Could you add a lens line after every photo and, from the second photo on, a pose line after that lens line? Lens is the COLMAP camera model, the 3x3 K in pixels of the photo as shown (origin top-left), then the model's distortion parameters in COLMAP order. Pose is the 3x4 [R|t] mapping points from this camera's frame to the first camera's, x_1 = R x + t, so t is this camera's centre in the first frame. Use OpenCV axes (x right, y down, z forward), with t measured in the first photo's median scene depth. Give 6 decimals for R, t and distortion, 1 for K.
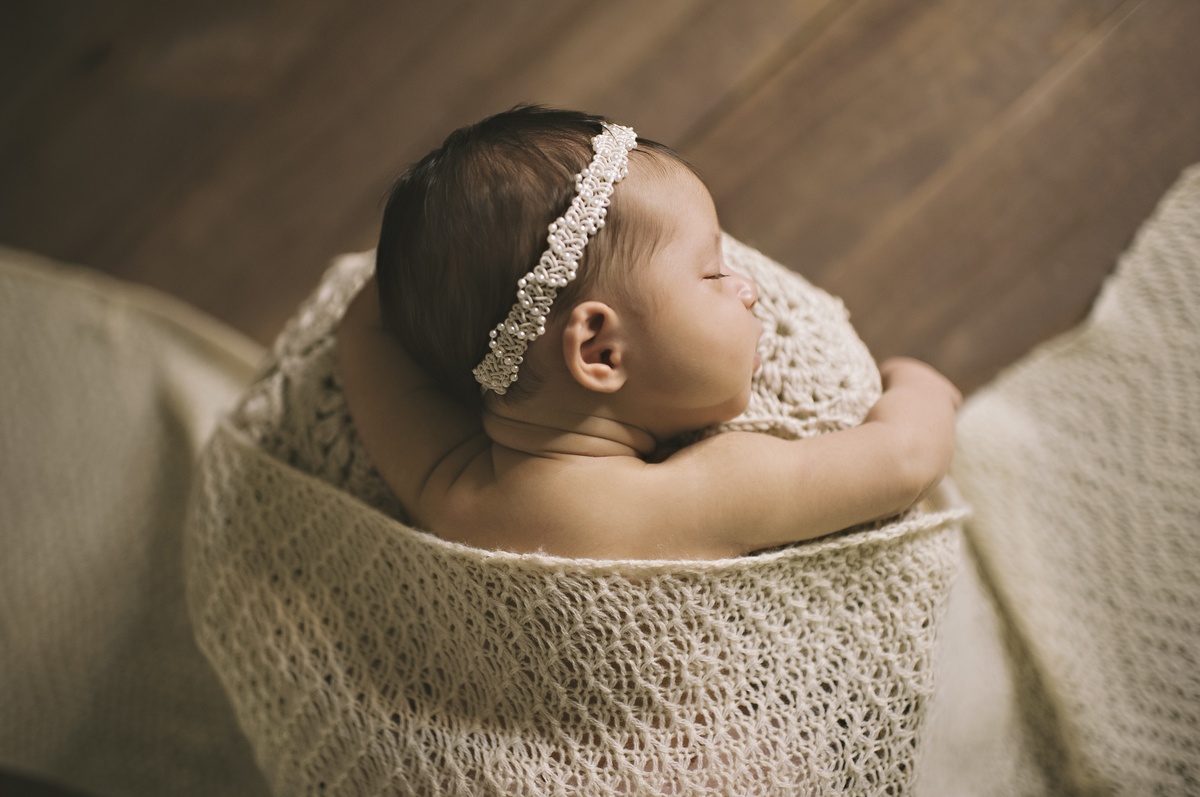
lens RADIAL K [[1235.4, 0, 598.9], [0, 1235.4, 476.7], [0, 0, 1]] dist [-0.232045, 0.303317]
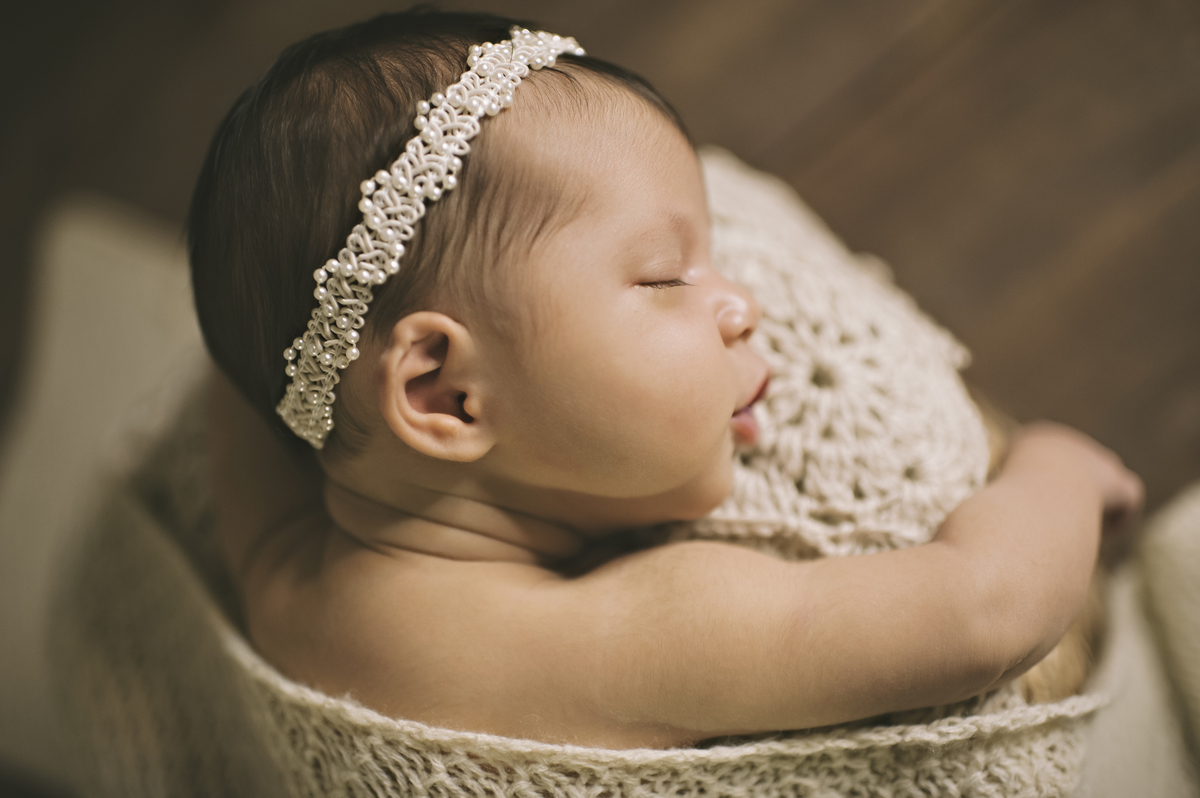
lens RADIAL K [[1235.4, 0, 598.9], [0, 1235.4, 477.2], [0, 0, 1]] dist [-0.232045, 0.303317]
pose [[0.970215, 0.092554, -0.223868, 0.206869], [-0.094093, 0.995556, 0.003804, -0.068219], [0.223225, 0.017373, 0.974612, 0.412948]]
